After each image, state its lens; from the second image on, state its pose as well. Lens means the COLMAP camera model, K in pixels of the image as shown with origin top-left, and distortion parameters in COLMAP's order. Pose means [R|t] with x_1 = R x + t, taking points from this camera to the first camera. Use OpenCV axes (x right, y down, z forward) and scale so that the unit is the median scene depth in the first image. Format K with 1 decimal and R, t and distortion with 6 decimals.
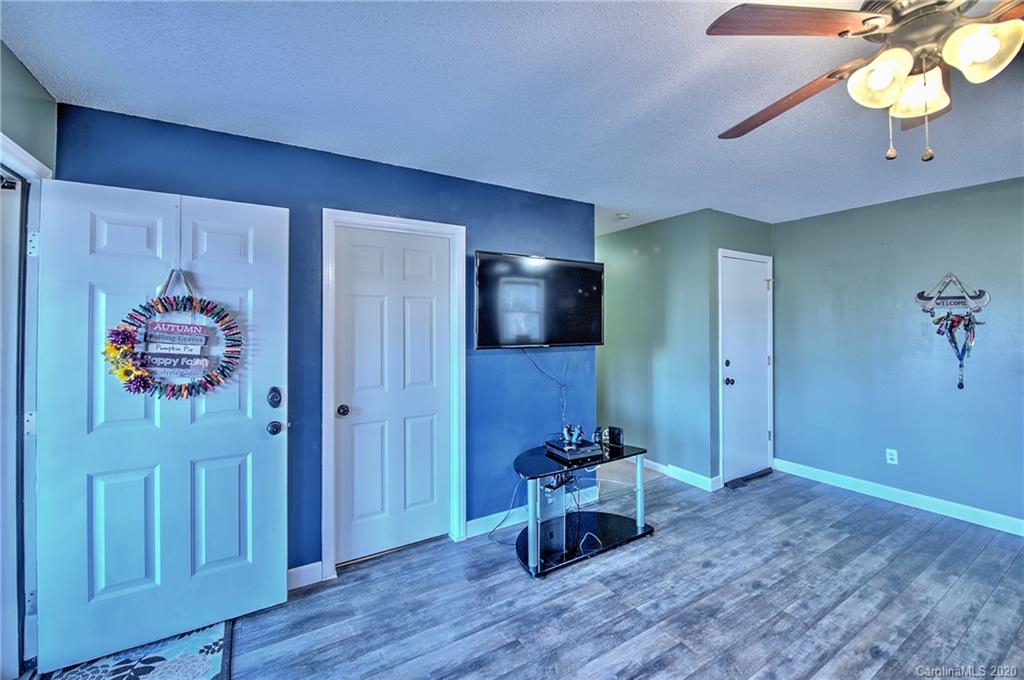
lens RADIAL K [[407.2, 0, 504.4], [0, 407.2, 322.7], [0, 0, 1]] dist [-0.014373, -0.000320]
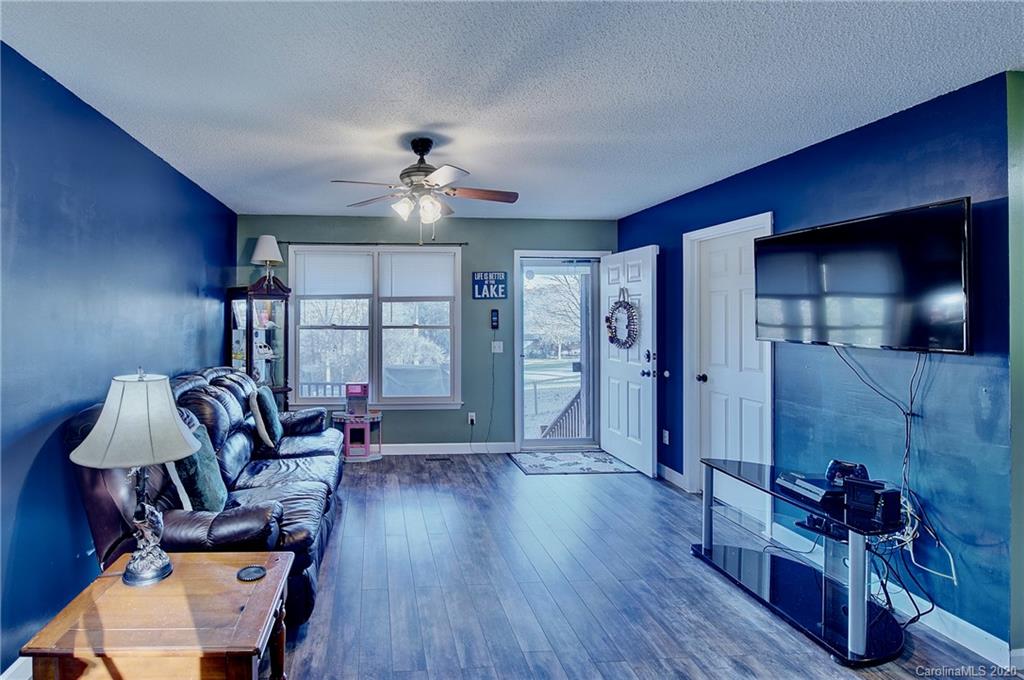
lens RADIAL K [[421.7, 0, 498.5], [0, 421.7, 313.9], [0, 0, 1]] dist [-0.000139, -0.000090]
pose [[-0.232476, 0.005107, -0.972589, 1.286331], [0.006359, 0.999973, 0.003731, -0.006780], [0.972581, -0.005317, -0.232502, 0.762648]]
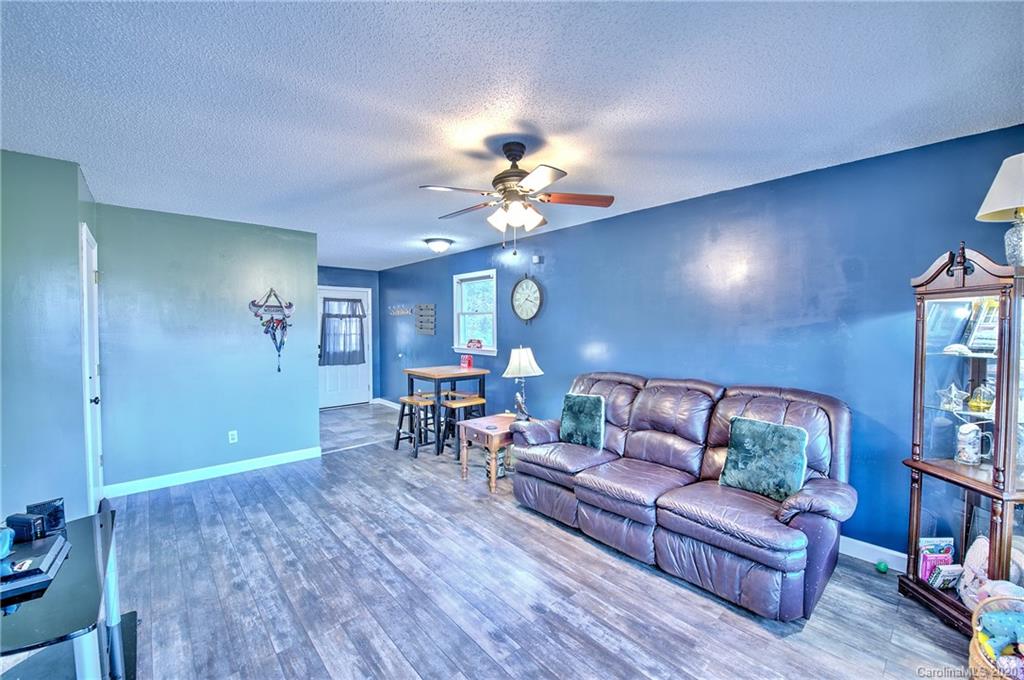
lens RADIAL K [[407.2, 0, 512.8], [0, 407.2, 337.9], [0, 0, 1]] dist [-0.014373, -0.000320]
pose [[-0.173561, -0.026725, 0.984460, -0.493006], [-0.005802, 0.999642, 0.026114, 0.004826], [-0.984806, -0.001180, -0.173654, 0.542121]]
